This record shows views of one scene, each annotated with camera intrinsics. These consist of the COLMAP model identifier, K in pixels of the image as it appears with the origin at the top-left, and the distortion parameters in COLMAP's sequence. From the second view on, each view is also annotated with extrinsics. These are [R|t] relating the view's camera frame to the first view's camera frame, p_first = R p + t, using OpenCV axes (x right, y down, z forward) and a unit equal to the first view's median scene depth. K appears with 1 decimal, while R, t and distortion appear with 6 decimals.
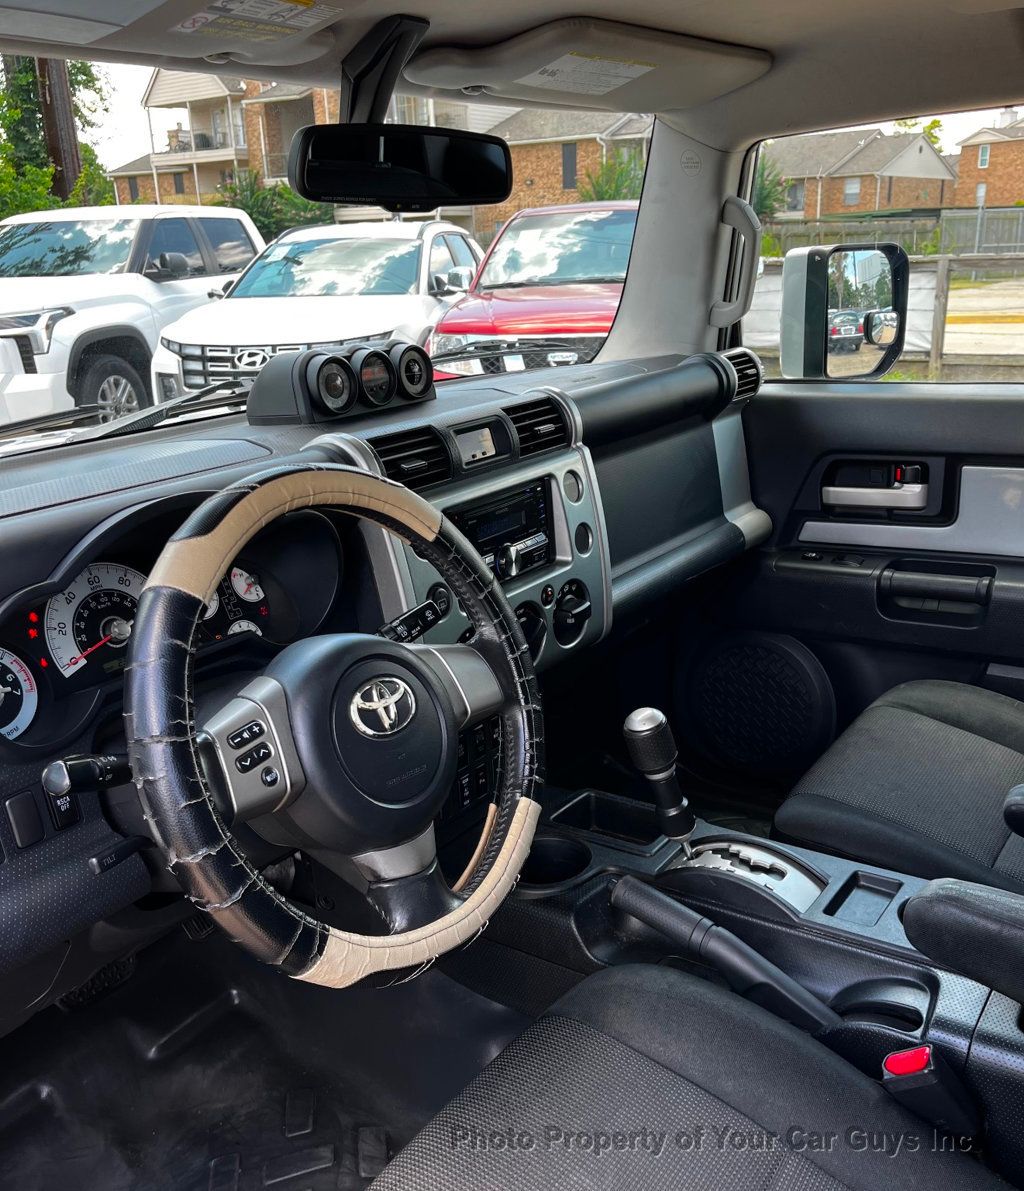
lens RADIAL K [[1188.0, 0, 512.7], [0, 1188.0, 656.8], [0, 0, 1]] dist [0.005643, 0.003114]
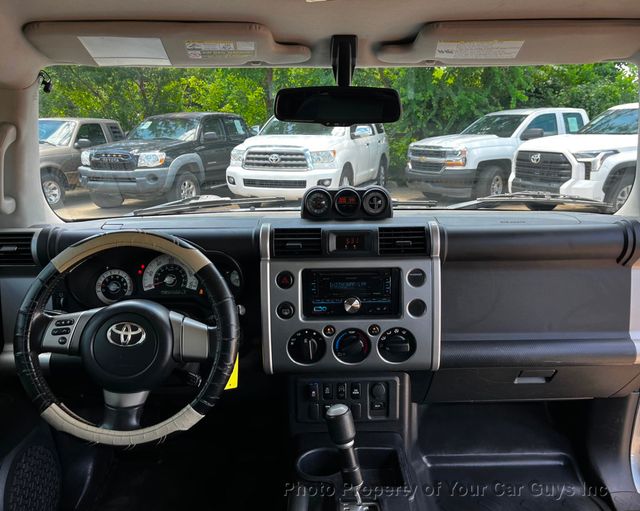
lens RADIAL K [[540.9, 0, 333.3], [0, 540.9, 258.5], [0, 0, 1]] dist [0.008041, 0.005237]
pose [[0.561099, 0.227187, -0.795961, 0.685938], [-0.284775, 0.955880, 0.072084, -0.216192], [0.777220, 0.186223, 0.601041, 0.461482]]
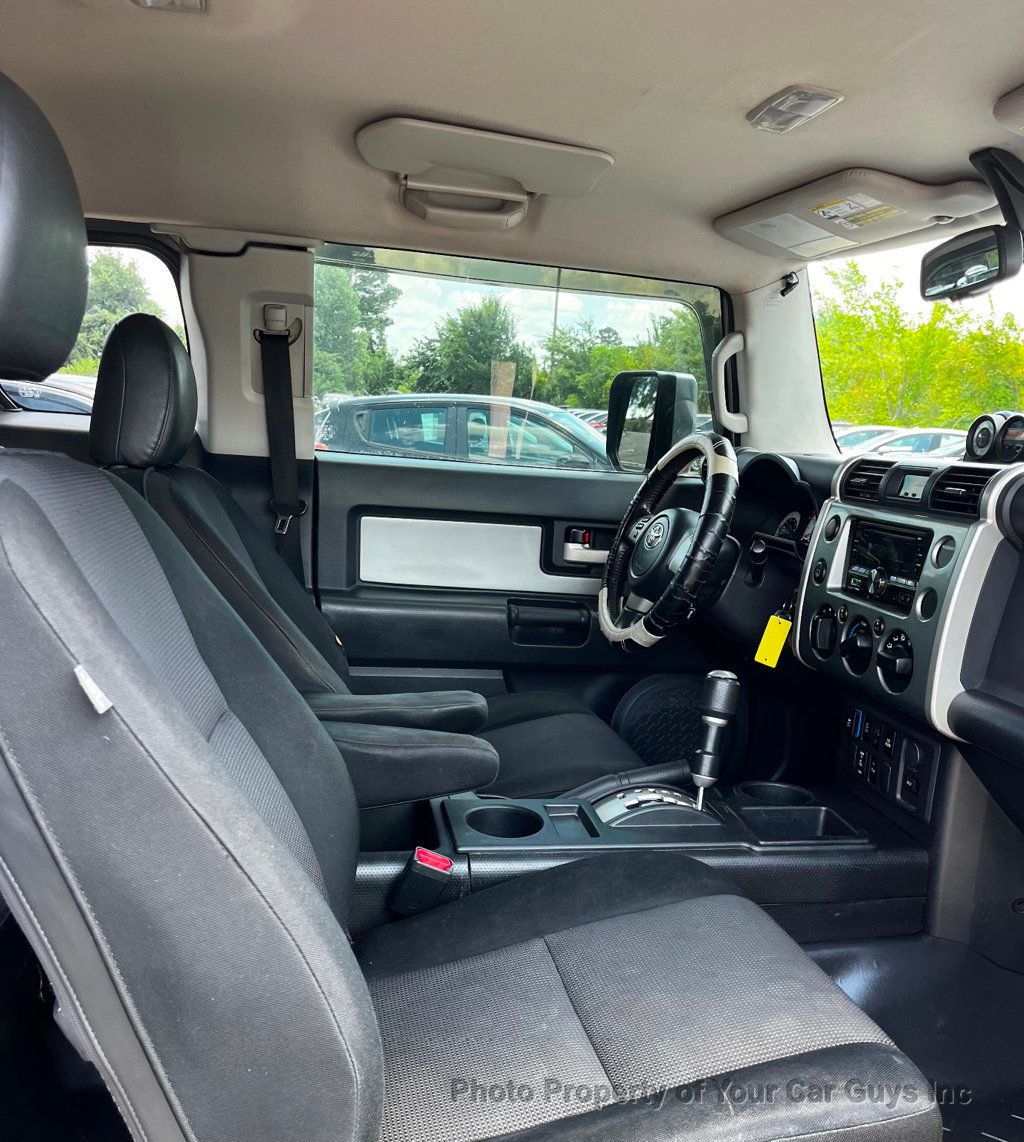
lens RADIAL K [[1007.1, 0, 510.6], [0, 1007.1, 635.3], [0, 0, 1]] dist [-0.001300, -0.006287]
pose [[-0.725182, 0.149085, -0.672224, 1.005450], [-0.240541, 0.859918, 0.450202, -0.424386], [0.645175, 0.488176, -0.587736, 1.457619]]
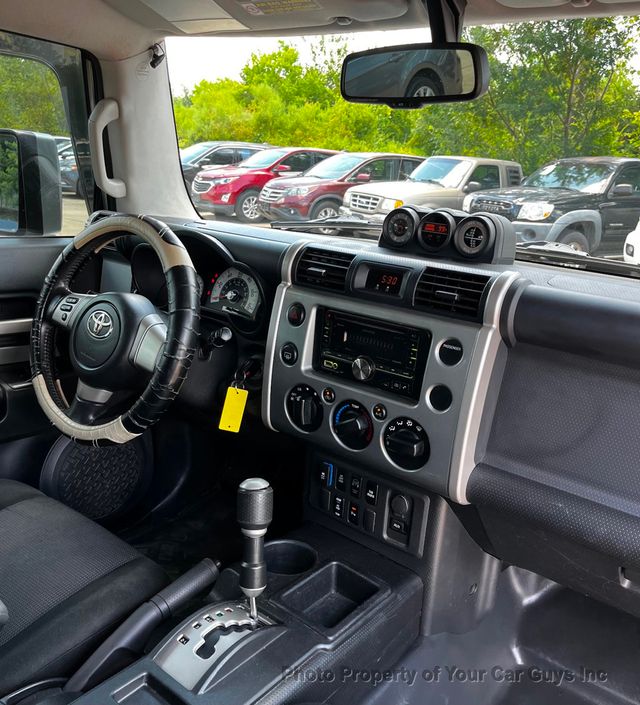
lens RADIAL K [[639.9, 0, 320.1], [0, 639.9, 384.6], [0, 0, 1]] dist [0.015961, -0.005421]
pose [[-0.097076, 0.354205, -0.930116, 0.716331], [-0.385242, 0.848311, 0.363260, -0.326172], [0.917696, 0.393583, 0.054104, 0.969353]]
